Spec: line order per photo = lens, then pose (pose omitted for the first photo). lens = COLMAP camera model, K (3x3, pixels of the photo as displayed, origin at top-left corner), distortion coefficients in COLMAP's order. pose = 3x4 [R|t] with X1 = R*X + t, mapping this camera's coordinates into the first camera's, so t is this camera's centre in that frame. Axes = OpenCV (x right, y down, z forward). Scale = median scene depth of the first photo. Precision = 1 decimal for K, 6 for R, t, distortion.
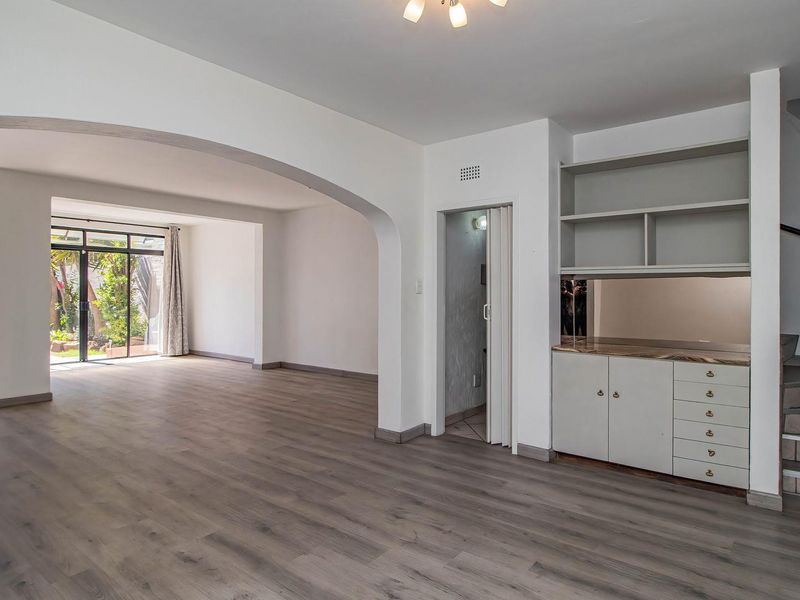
lens RADIAL K [[494.9, 0, 403.5], [0, 494.9, 295.7], [0, 0, 1]] dist [-0.004193, -0.011414]
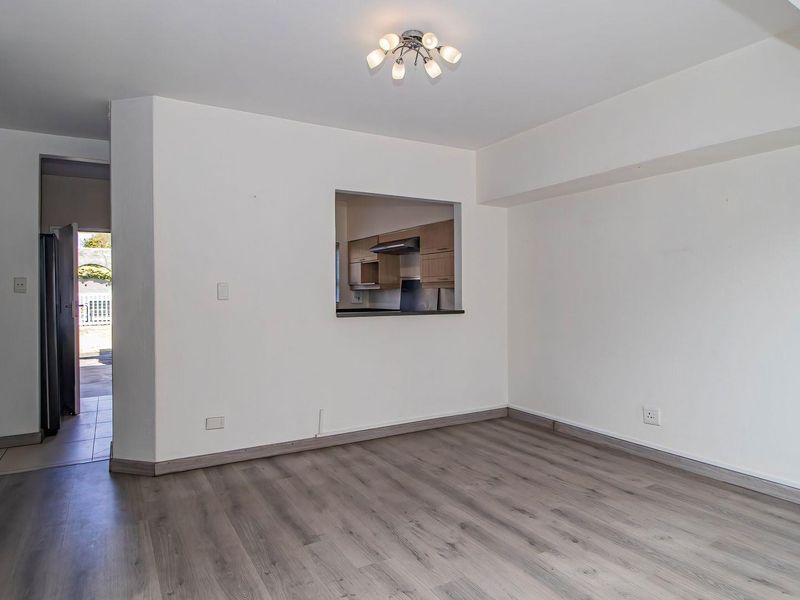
lens RADIAL K [[494.9, 0, 403.5], [0, 494.9, 295.7], [0, 0, 1]] dist [-0.004193, -0.011414]
pose [[-0.933099, -0.000208, 0.359619, -0.107950], [0.004112, 0.999928, 0.011247, 0.000678], [-0.359596, 0.011973, -0.933031, 0.679620]]
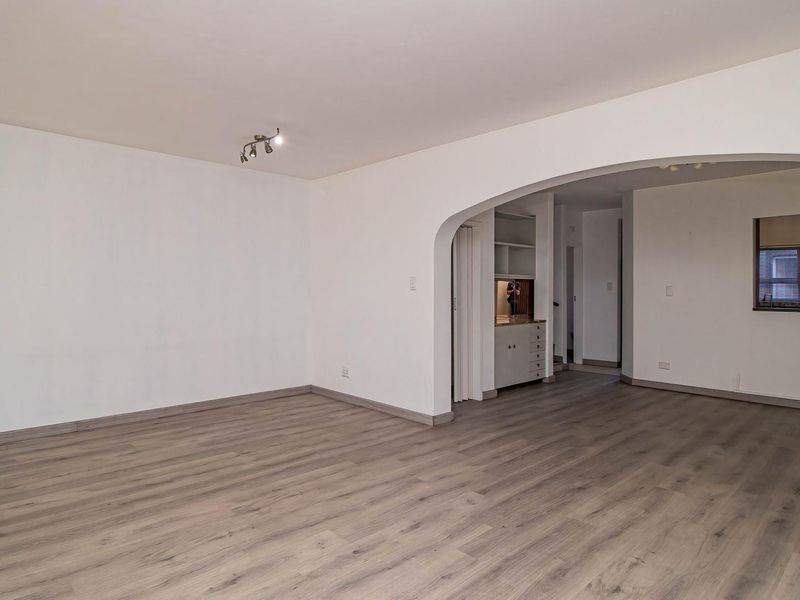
lens RADIAL K [[500.1, 0, 400.4], [0, 500.1, 286.5], [0, 0, 1]] dist [-0.003587, -0.003852]
pose [[0.141884, 0.000966, 0.989883, -0.758353], [0.005147, 0.999985, -0.001714, -0.008292], [-0.989870, 0.005338, 0.141877, 0.614070]]
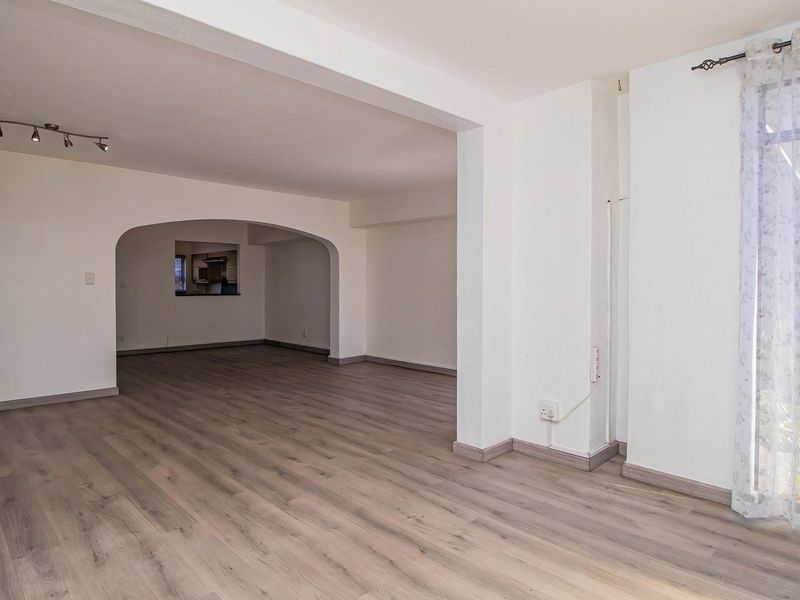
lens RADIAL K [[494.9, 0, 403.5], [0, 494.9, 295.7], [0, 0, 1]] dist [-0.004193, -0.011414]
pose [[-0.991607, -0.005073, 0.129190, -0.653657], [-0.001161, 0.999539, 0.030338, -0.011361], [-0.129285, 0.029934, -0.991156, 1.478522]]
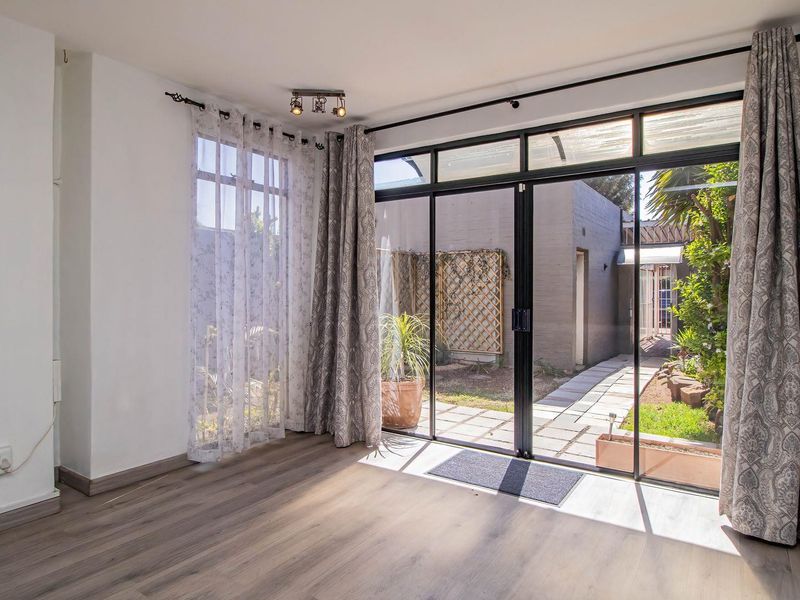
lens RADIAL K [[494.9, 0, 403.5], [0, 494.9, 295.7], [0, 0, 1]] dist [-0.004193, -0.011414]
pose [[0.078542, 0.015993, -0.996783, -0.338339], [-0.006111, 0.999860, 0.015561, -0.006433], [0.996892, 0.004869, 0.078628, 1.207182]]
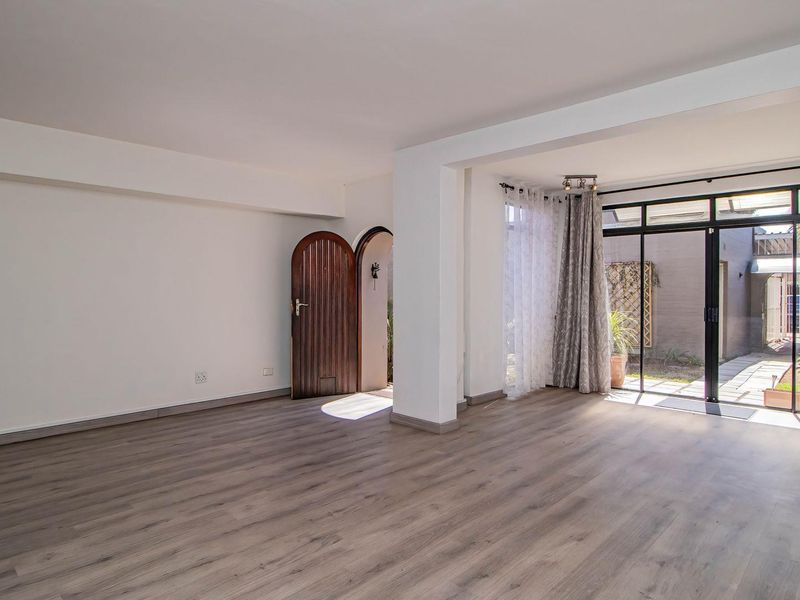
lens RADIAL K [[494.9, 0, 403.5], [0, 494.9, 295.7], [0, 0, 1]] dist [-0.004193, -0.011414]
pose [[-0.092110, 0.008391, -0.995713, 0.050868], [-0.008939, 0.999917, 0.009253, -0.008064], [0.995709, 0.009753, -0.092027, 0.911648]]
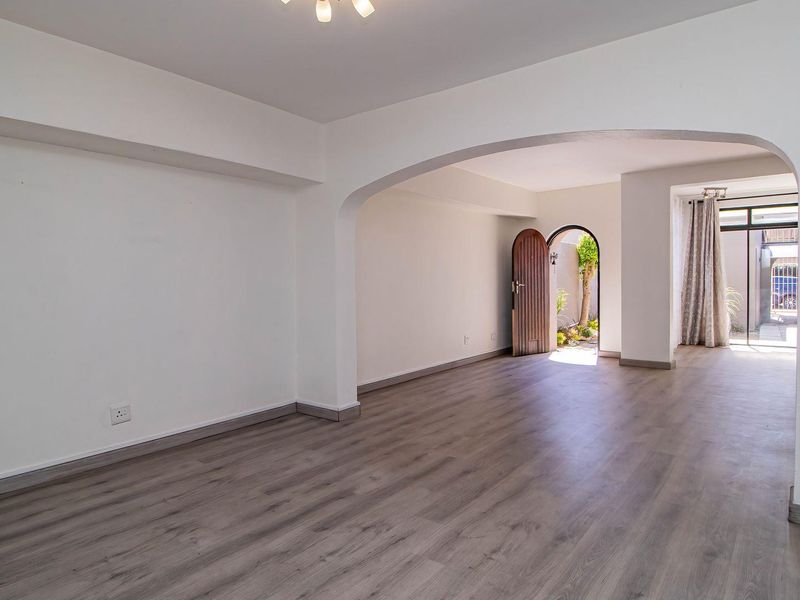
lens RADIAL K [[494.9, 0, 403.5], [0, 494.9, 295.7], [0, 0, 1]] dist [-0.004193, -0.011414]
pose [[0.005421, 0.028344, -0.999584, 0.363526], [0.008485, 0.999561, 0.028390, 0.007020], [0.999949, -0.008635, 0.005178, 0.346902]]
